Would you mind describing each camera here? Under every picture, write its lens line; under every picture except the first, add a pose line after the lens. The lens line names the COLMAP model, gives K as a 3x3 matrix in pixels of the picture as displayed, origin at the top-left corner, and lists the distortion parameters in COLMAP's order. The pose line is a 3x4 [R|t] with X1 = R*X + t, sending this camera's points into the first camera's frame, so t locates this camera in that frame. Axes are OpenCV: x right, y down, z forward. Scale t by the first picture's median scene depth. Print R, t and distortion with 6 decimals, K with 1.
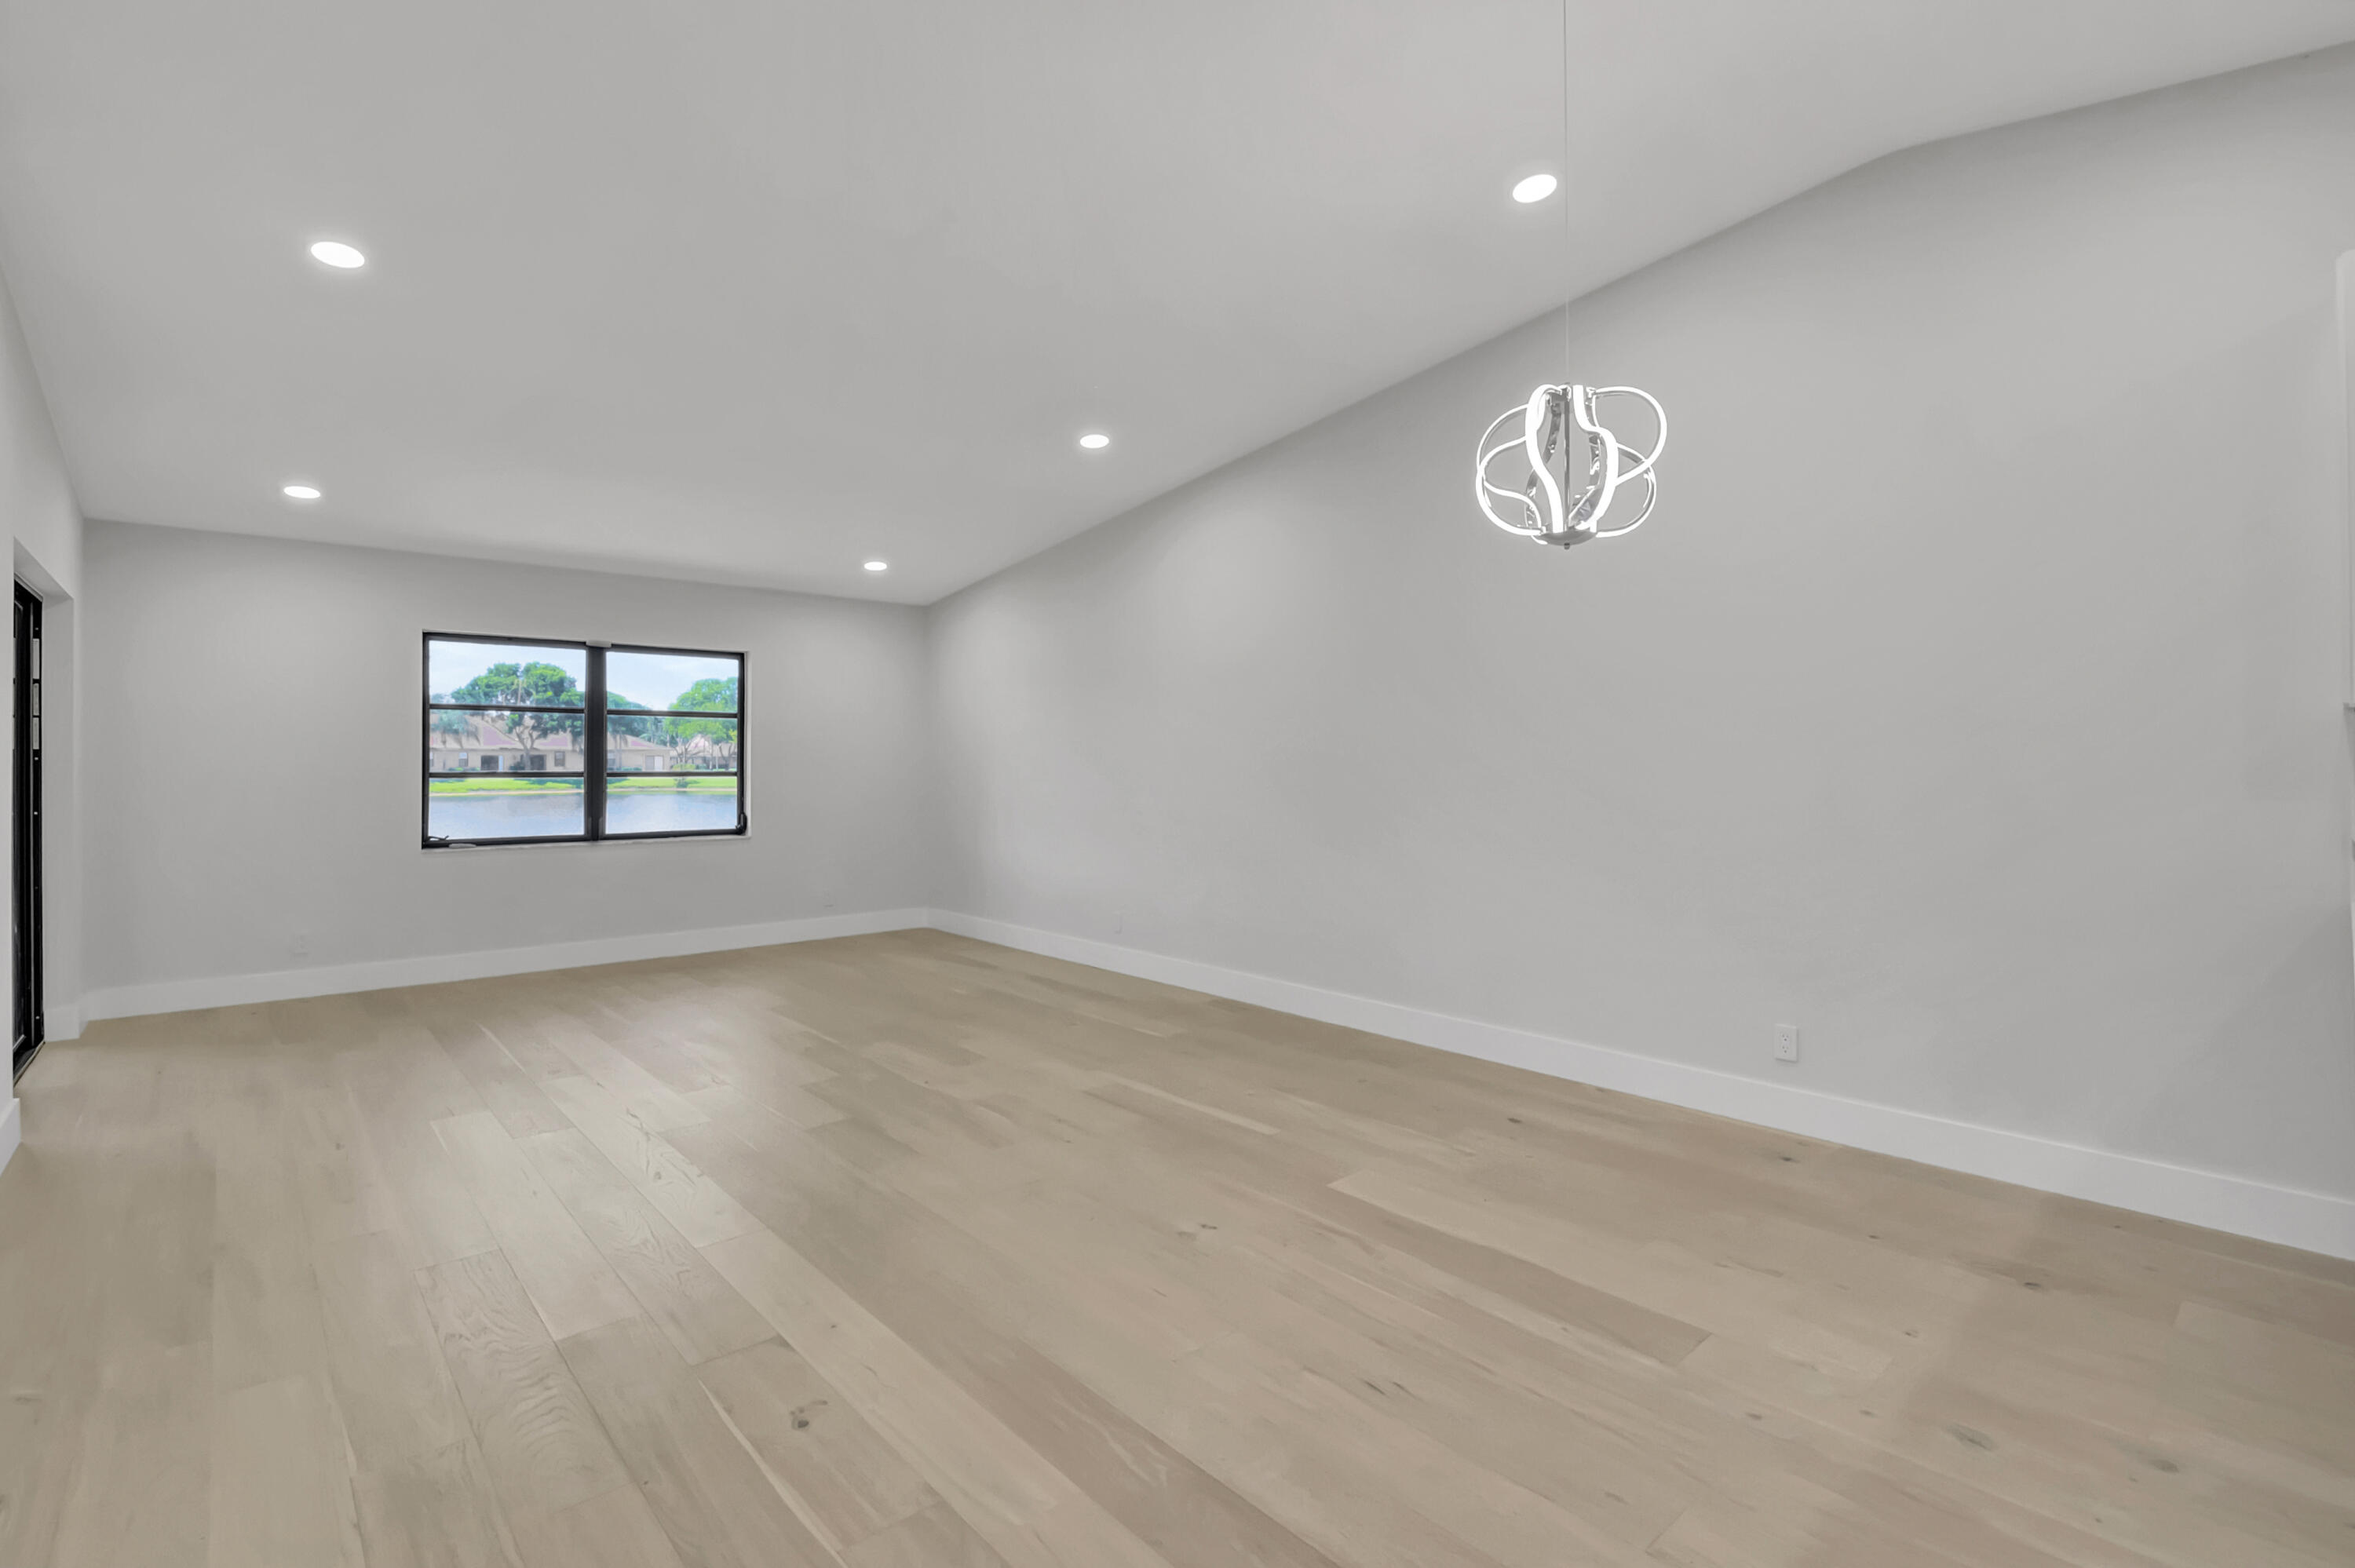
lens RADIAL K [[1074.5, 0, 1178.6], [0, 1074.5, 770.8], [0, 0, 1]] dist [-0.002929, -0.010694]
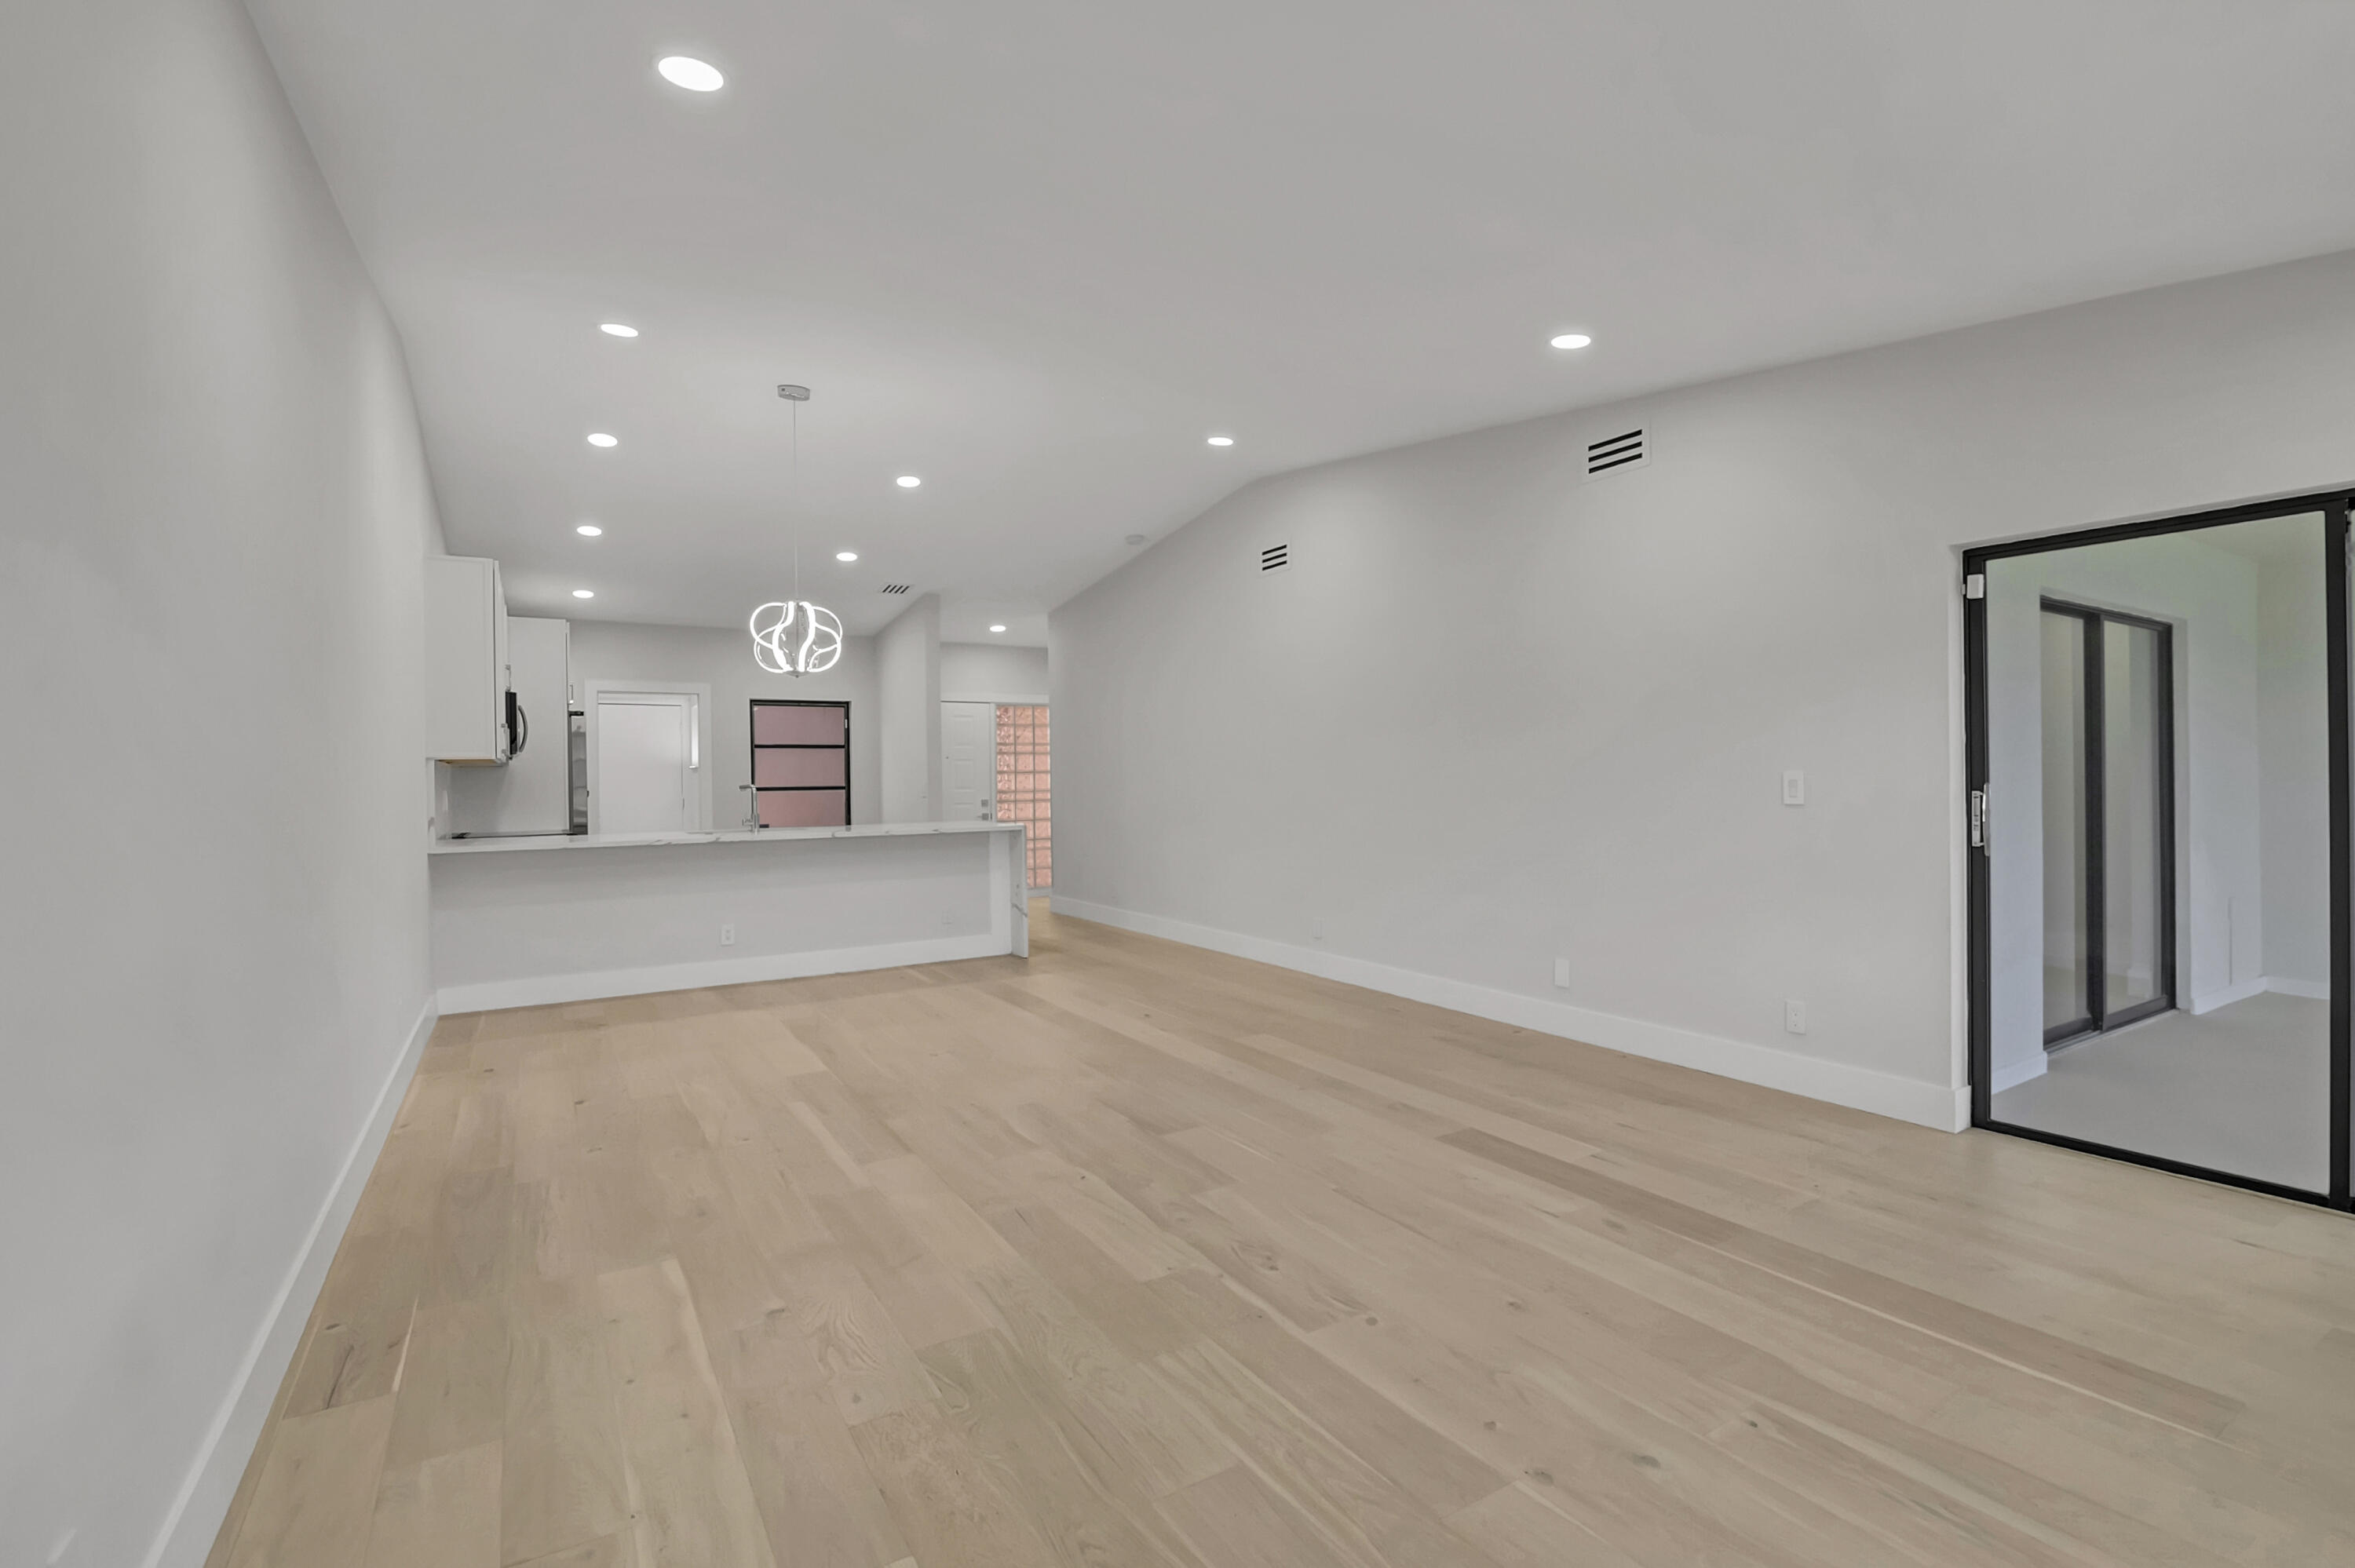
lens RADIAL K [[1063.1, 0, 1203.6], [0, 1063.1, 781.1], [0, 0, 1]] dist [0.003897, 0.000070]
pose [[-0.986671, 0.013863, 0.162133, -0.372274], [0.016355, 0.999768, 0.014045, -0.010958], [-0.161901, 0.016510, -0.986669, 1.440173]]
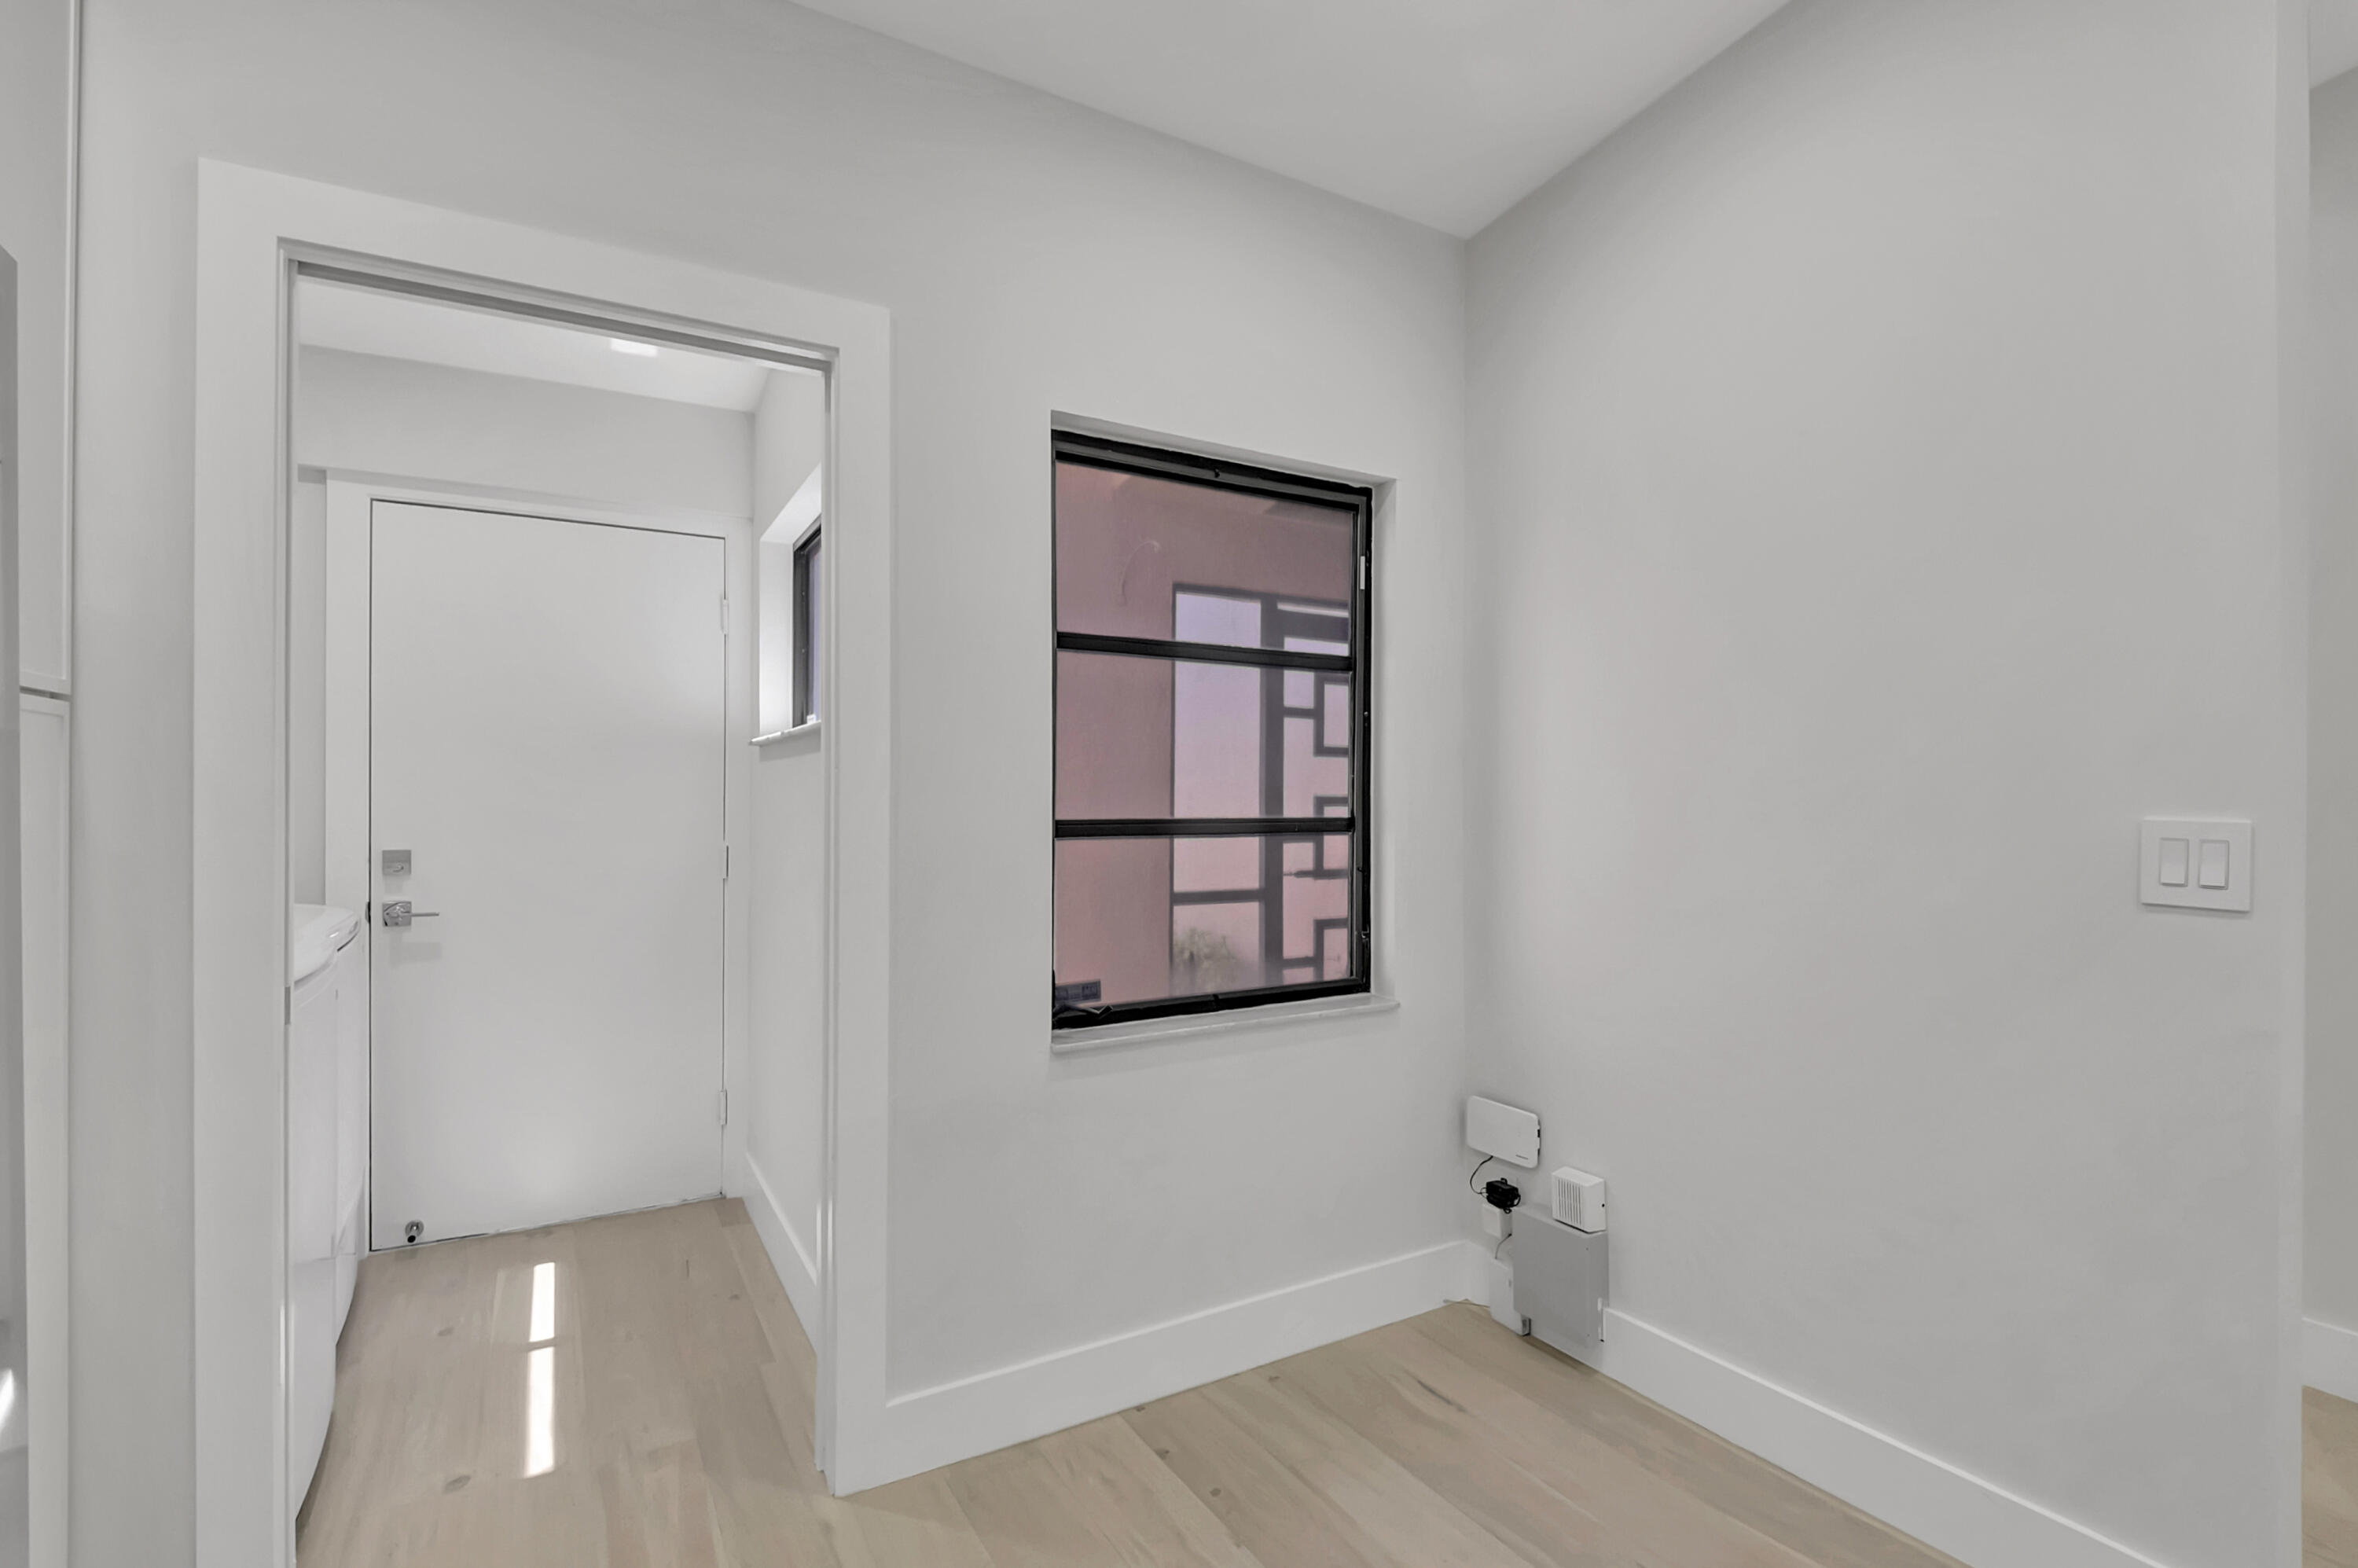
lens RADIAL K [[1088.5, 0, 1164.0], [0, 1088.5, 779.1], [0, 0, 1]] dist [0.002151, -0.013145]
pose [[-0.978206, 0.002742, 0.207617, 0.590560], [0.001367, 0.999976, -0.006765, -0.000004], [-0.207630, -0.006333, -0.978187, 0.114346]]
